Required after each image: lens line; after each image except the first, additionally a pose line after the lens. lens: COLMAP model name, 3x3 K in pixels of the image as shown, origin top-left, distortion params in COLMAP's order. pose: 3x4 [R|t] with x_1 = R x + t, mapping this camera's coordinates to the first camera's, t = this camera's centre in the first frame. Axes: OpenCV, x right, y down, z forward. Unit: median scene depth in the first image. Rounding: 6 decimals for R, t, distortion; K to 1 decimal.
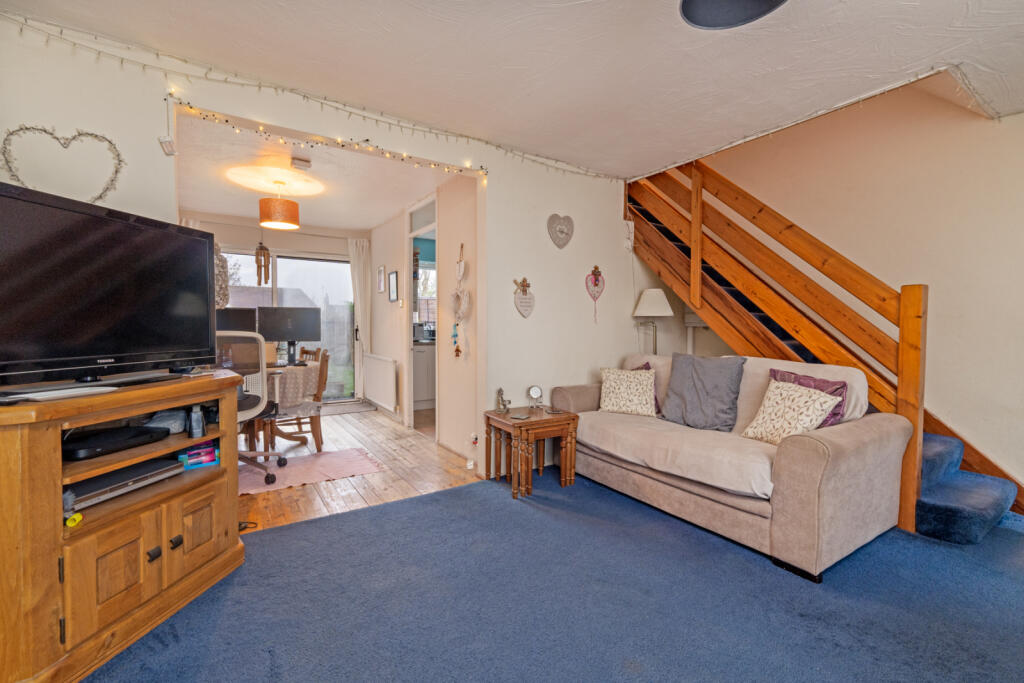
lens RADIAL K [[443.9, 0, 514.6], [0, 443.9, 337.6], [0, 0, 1]] dist [0.001792, 0.000184]
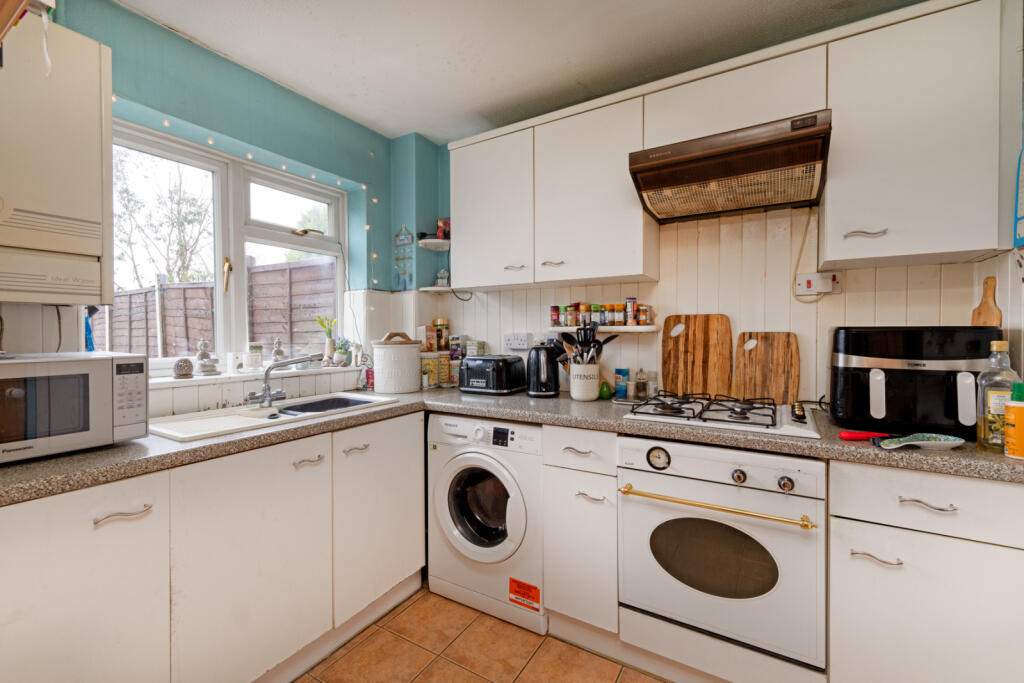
lens RADIAL K [[443.9, 0, 514.6], [0, 443.9, 337.6], [0, 0, 1]] dist [0.001792, 0.000184]
pose [[0.905532, -0.013179, 0.424074, -0.223665], [0.020757, 0.999697, -0.013254, -0.057827], [-0.423770, 0.020804, 0.905531, 1.206636]]
